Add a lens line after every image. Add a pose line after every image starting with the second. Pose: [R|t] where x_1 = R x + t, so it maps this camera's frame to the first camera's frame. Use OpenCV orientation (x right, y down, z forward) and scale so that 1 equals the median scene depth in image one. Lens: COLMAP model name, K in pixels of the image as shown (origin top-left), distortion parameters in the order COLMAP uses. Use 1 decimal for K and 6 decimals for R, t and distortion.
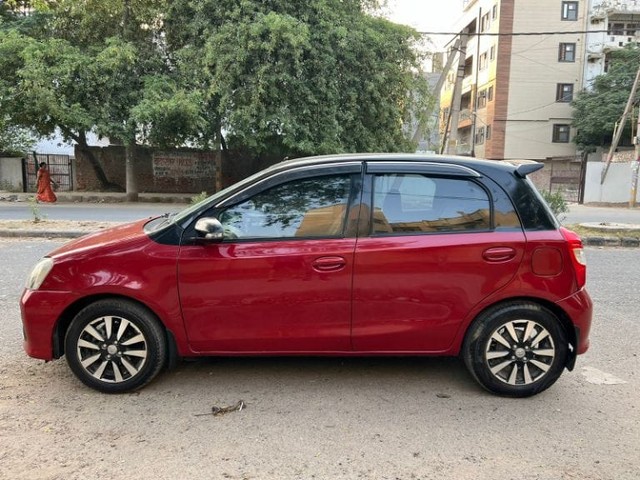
lens RADIAL K [[481.7, 0, 320.0], [0, 481.7, 240.0], [0, 0, 1]] dist [0.057136, -0.069406]
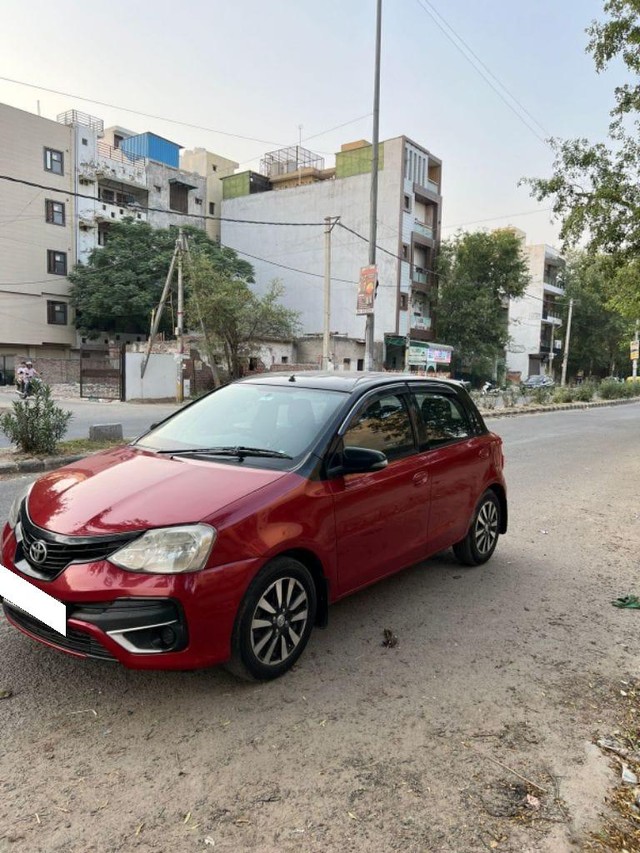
lens RADIAL K [[642.0, 0, 321.4], [0, 642.0, 431.1], [0, 0, 1]] dist [0.057136, -0.069406]
pose [[0.610829, -0.074371, 0.788262, -0.107737], [0.094300, 0.995326, 0.020834, -0.009312], [-0.786127, 0.061608, 0.614987, 0.023920]]
